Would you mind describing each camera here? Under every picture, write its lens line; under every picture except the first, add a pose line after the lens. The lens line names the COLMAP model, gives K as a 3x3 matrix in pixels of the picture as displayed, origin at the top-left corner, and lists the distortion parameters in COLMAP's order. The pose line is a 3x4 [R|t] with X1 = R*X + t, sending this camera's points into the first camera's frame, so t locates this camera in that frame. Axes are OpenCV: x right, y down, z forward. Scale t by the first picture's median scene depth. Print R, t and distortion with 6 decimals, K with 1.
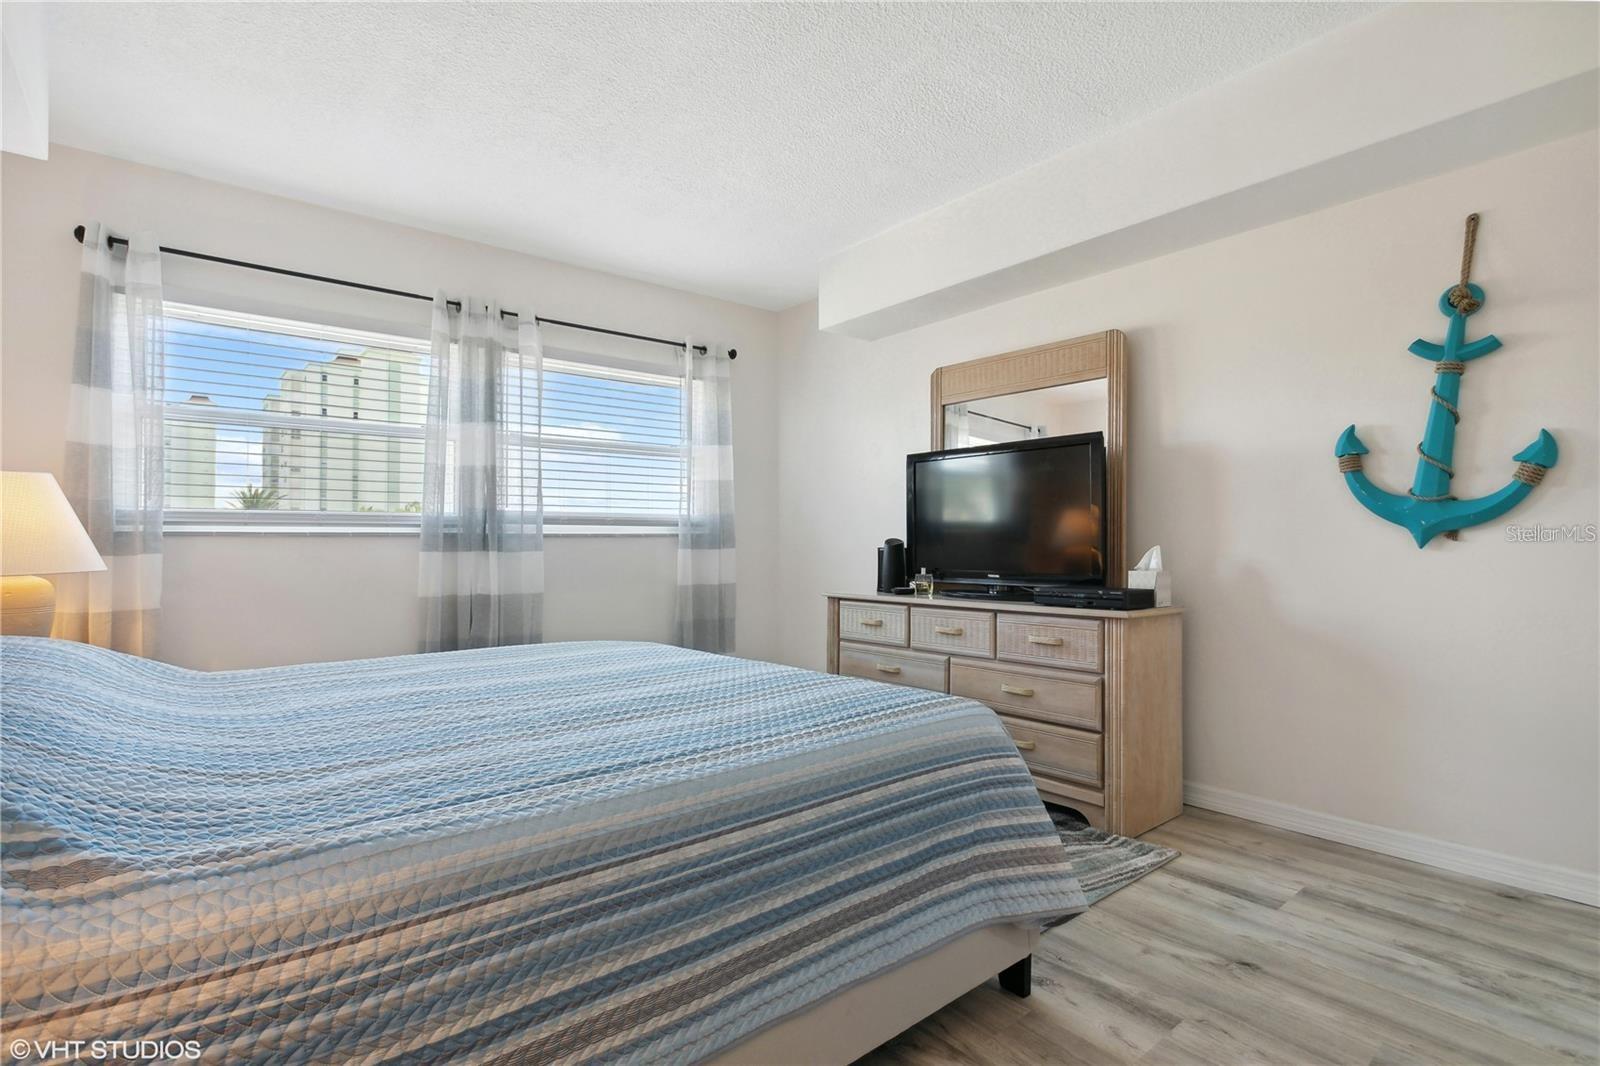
lens RADIAL K [[761.9, 0, 809.4], [0, 761.9, 528.5], [0, 0, 1]] dist [0.002692, -0.000799]
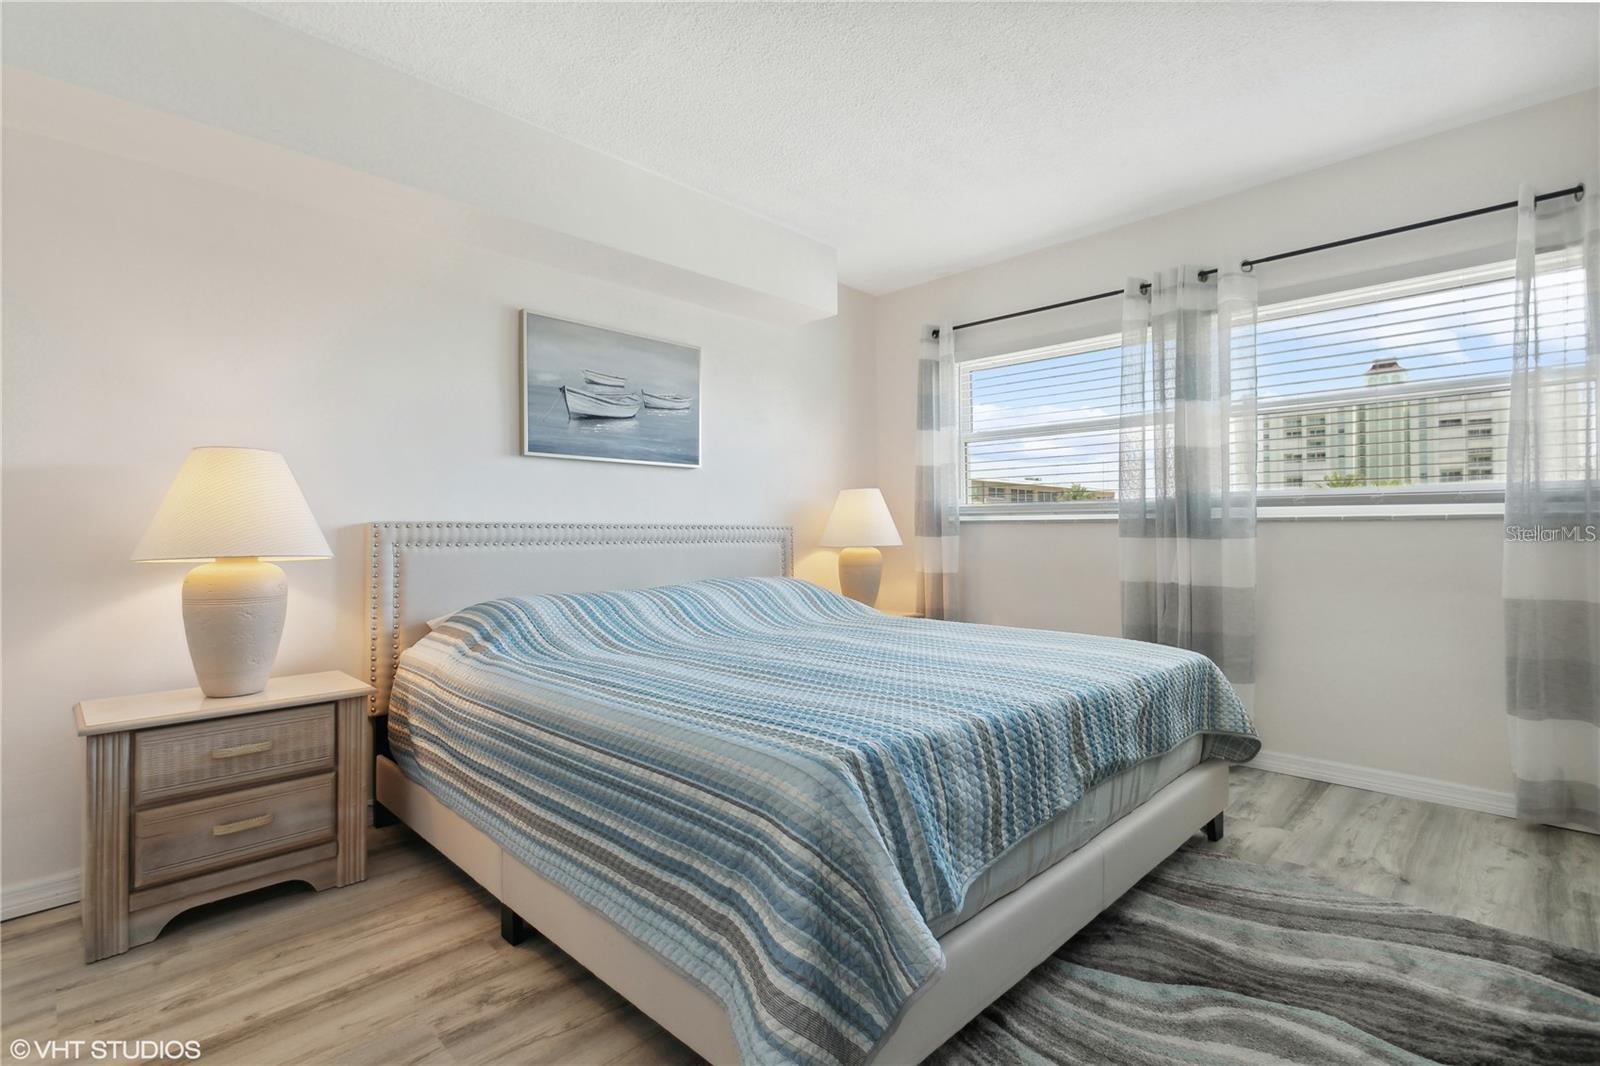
lens RADIAL K [[761.9, 0, 809.4], [0, 761.9, 528.5], [0, 0, 1]] dist [0.002692, -0.000799]
pose [[0.108490, 0.000122, -0.994098, 0.477140], [0.021141, 0.999774, 0.002430, 0.006509], [0.993873, -0.021280, 0.108463, 0.463556]]
